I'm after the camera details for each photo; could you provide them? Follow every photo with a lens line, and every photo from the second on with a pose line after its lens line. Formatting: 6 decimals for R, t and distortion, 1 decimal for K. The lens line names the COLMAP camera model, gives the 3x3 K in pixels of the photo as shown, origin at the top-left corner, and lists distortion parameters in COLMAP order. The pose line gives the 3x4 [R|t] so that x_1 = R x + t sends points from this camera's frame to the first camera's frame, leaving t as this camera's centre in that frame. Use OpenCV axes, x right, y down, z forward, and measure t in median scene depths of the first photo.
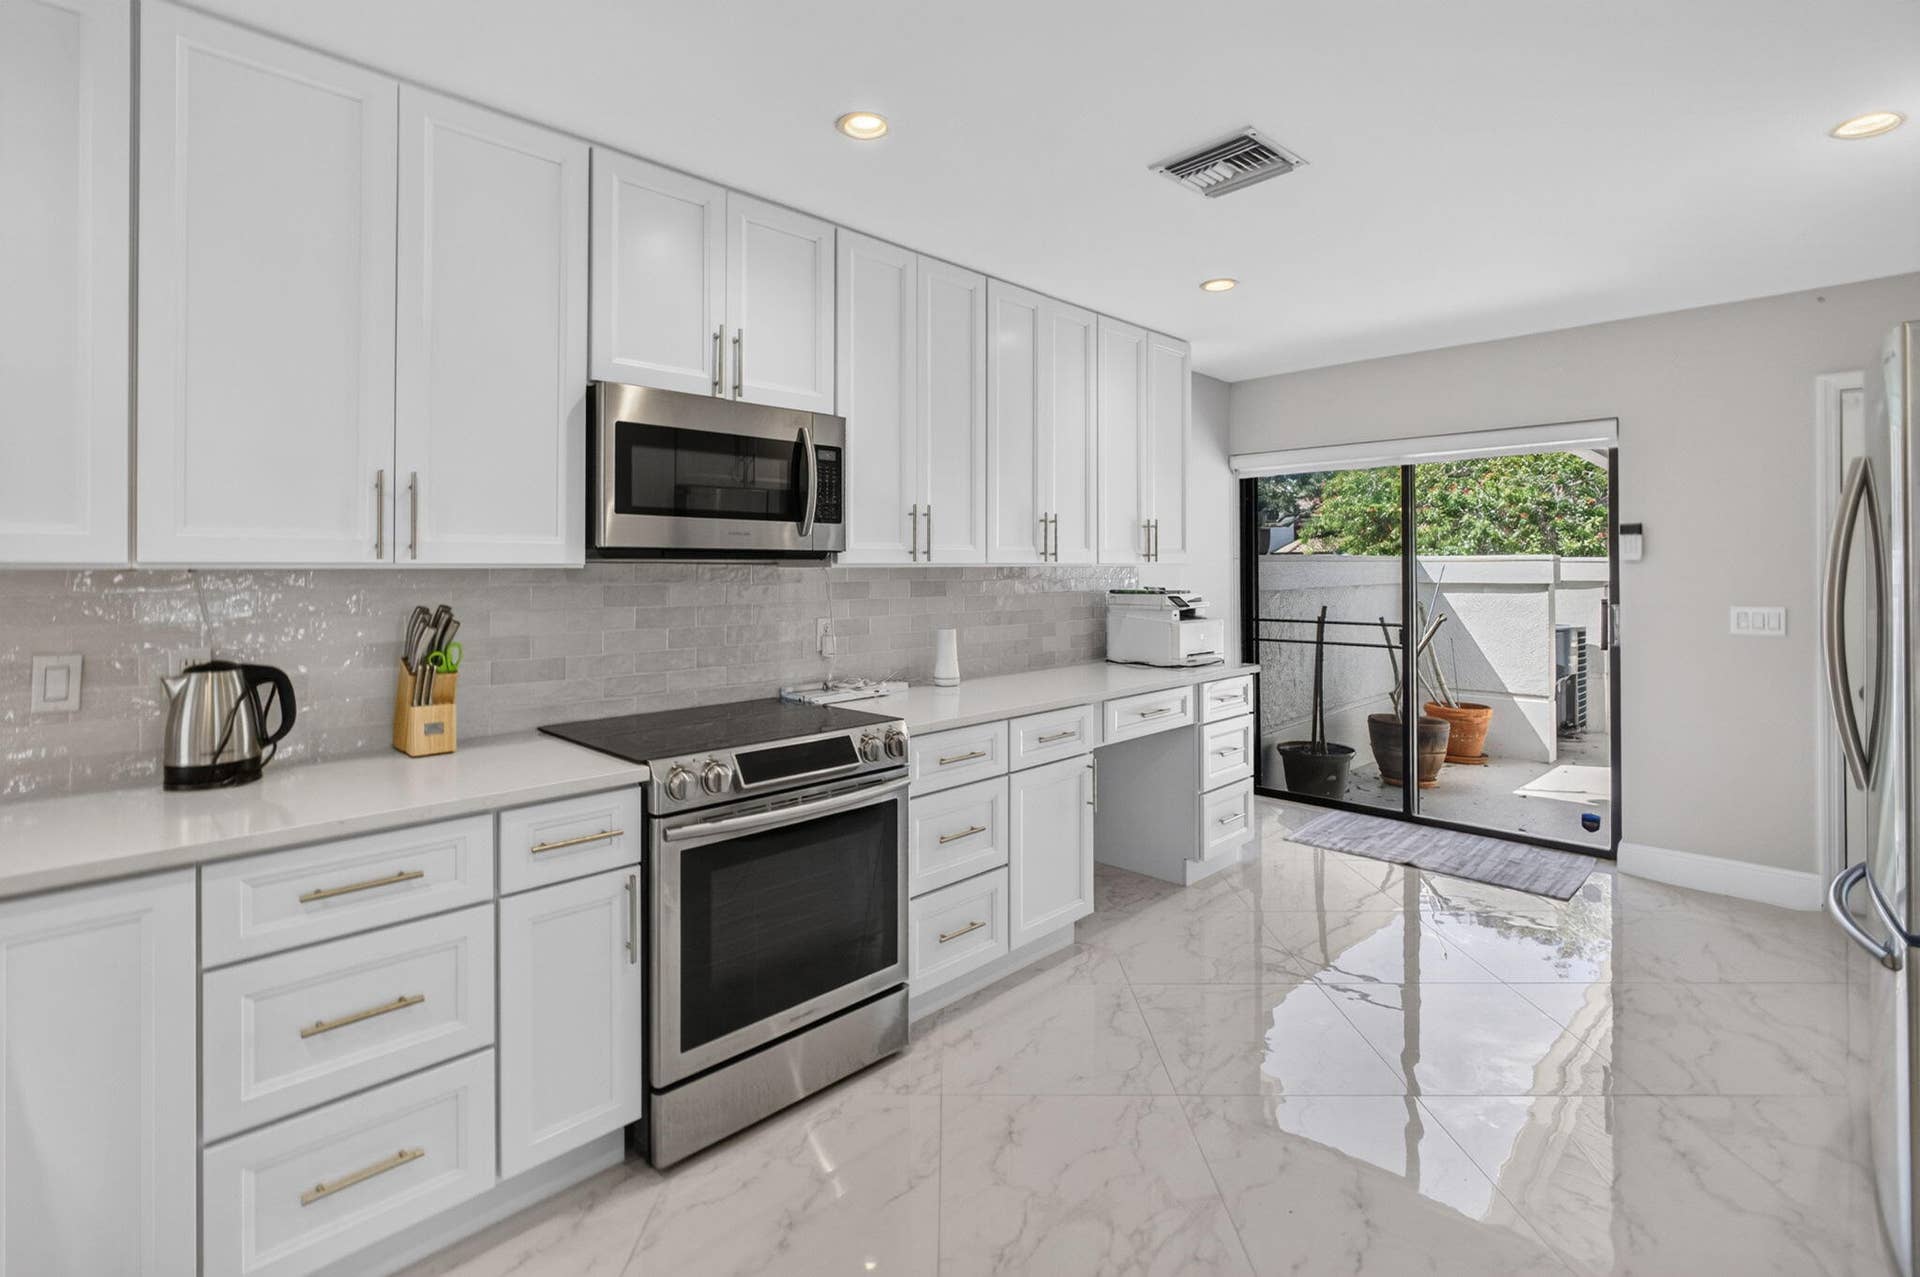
lens RADIAL K [[883.9, 0, 954.4], [0, 883.9, 567.1], [0, 0, 1]] dist [-0.001303, 0.000071]
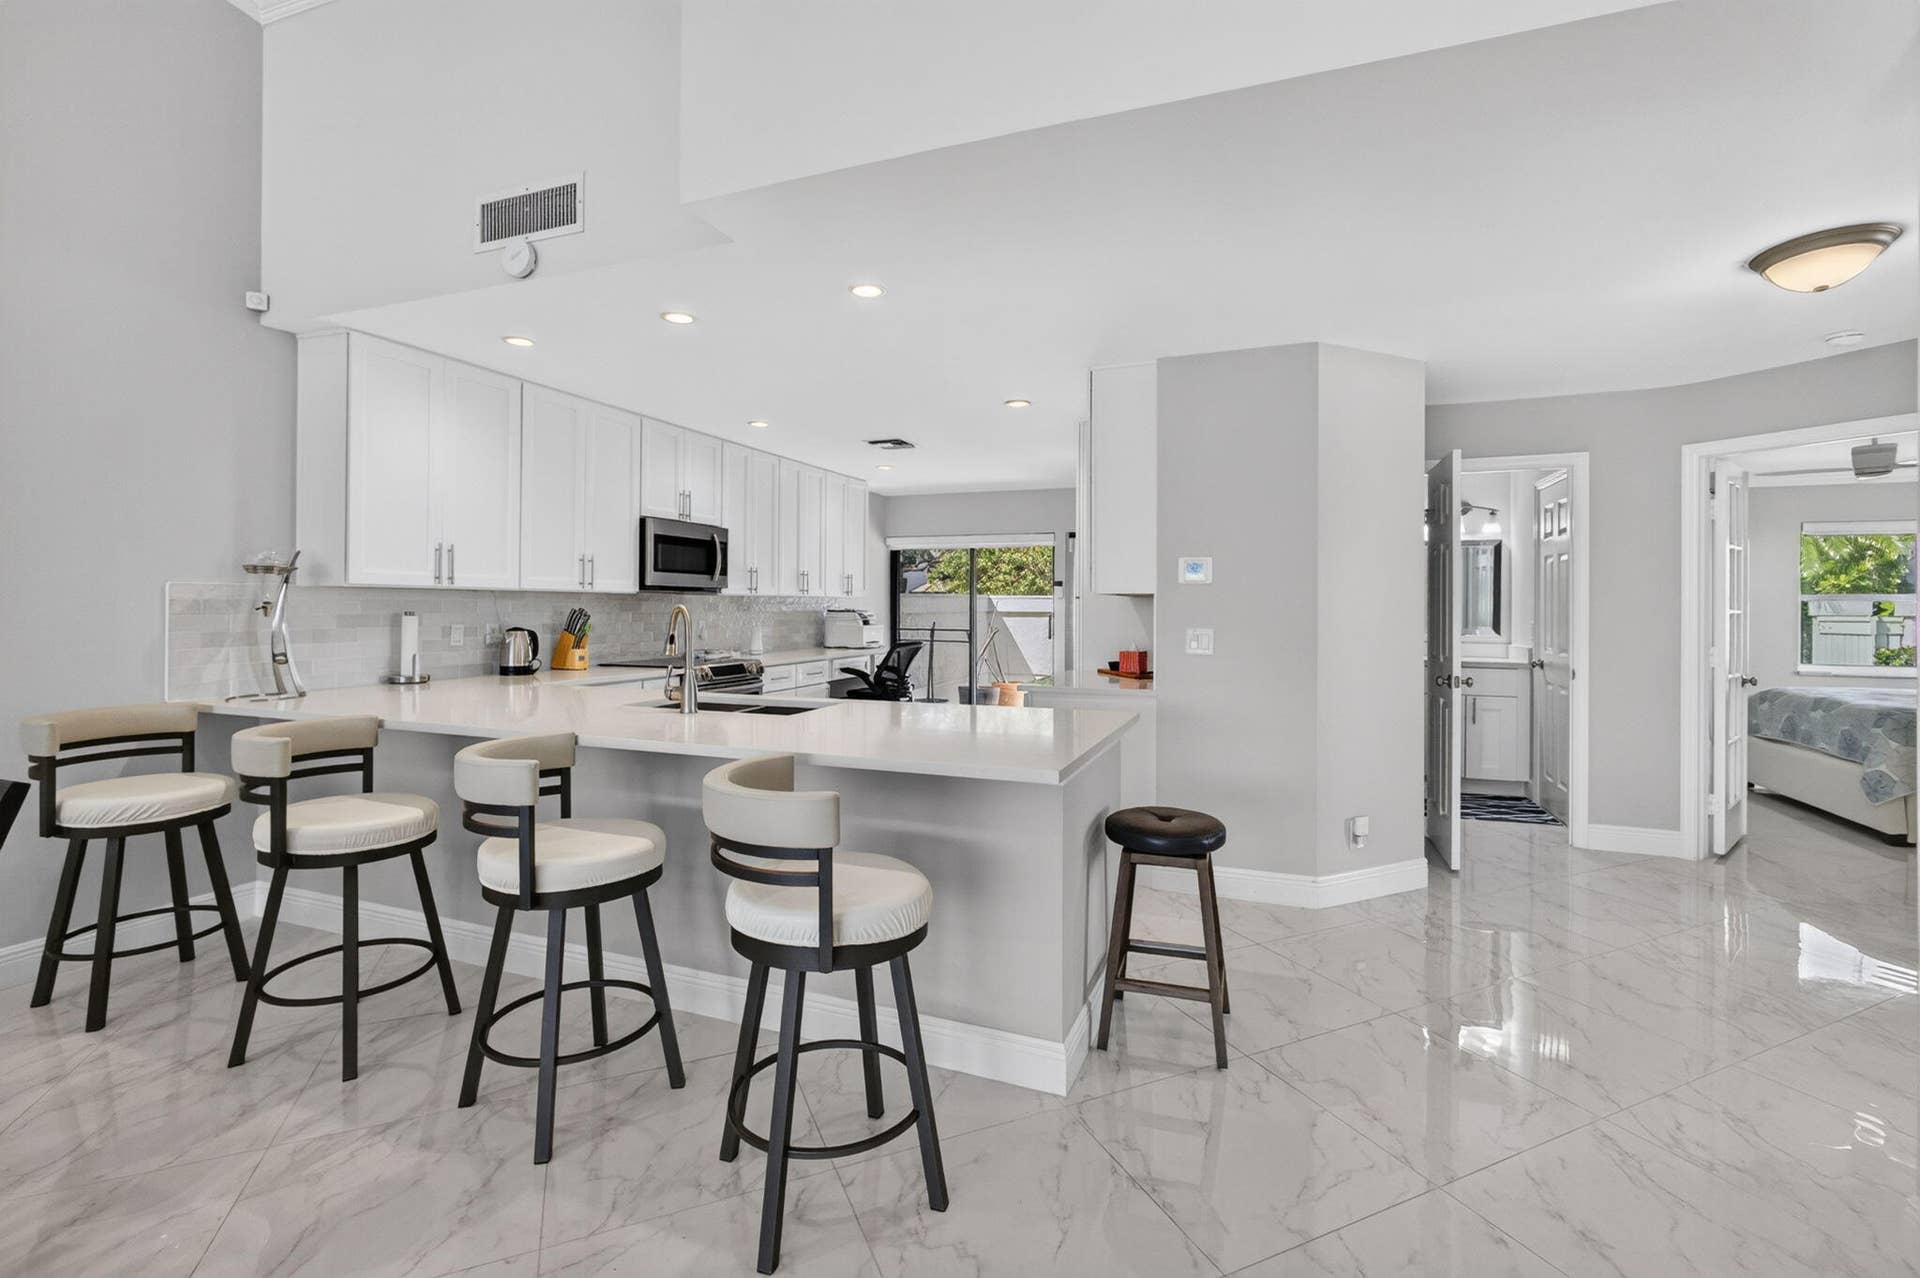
lens RADIAL K [[845.9, 0, 960.0], [0, 845.9, 639.0], [0, 0, 1]] dist [0.003557, 0.000469]
pose [[0.919595, -0.006022, 0.392822, -0.332421], [-0.010250, 0.999174, 0.039313, 0.015916], [-0.392734, -0.040178, 0.918774, -0.949624]]
